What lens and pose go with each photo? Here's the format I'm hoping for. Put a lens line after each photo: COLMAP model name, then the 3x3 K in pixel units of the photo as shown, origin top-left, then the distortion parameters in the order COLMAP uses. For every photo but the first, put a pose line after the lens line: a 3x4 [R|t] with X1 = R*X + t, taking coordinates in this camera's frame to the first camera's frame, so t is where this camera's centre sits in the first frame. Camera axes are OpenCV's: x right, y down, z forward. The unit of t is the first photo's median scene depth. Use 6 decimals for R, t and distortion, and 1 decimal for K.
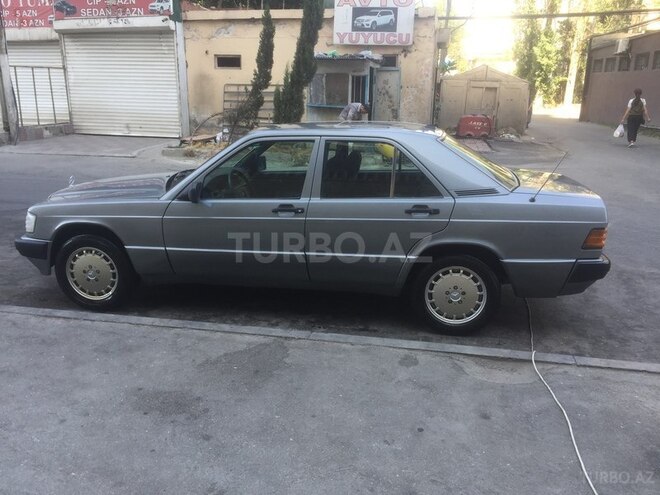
lens RADIAL K [[558.6, 0, 330.0], [0, 558.6, 247.5], [0, 0, 1]] dist [0.033685, -0.002572]
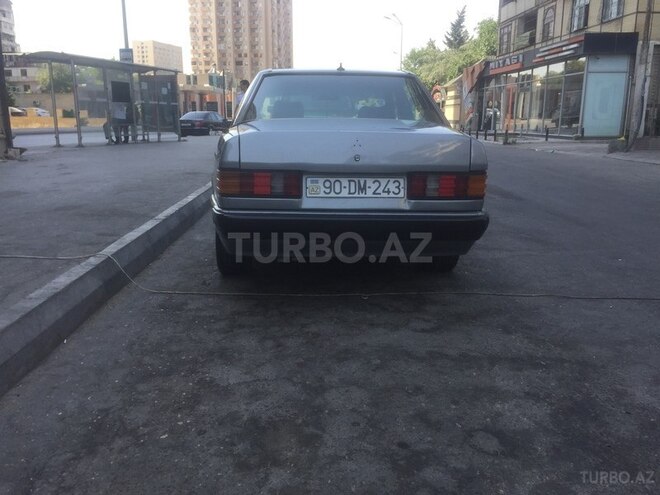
lens RADIAL K [[558.6, 0, 330.0], [0, 558.6, 247.5], [0, 0, 1]] dist [0.033685, -0.002572]
pose [[0.215512, 0.203274, -0.955110, 1.110454], [-0.260161, 0.954694, 0.144482, -0.072949], [0.941207, 0.217345, 0.258632, 0.831548]]
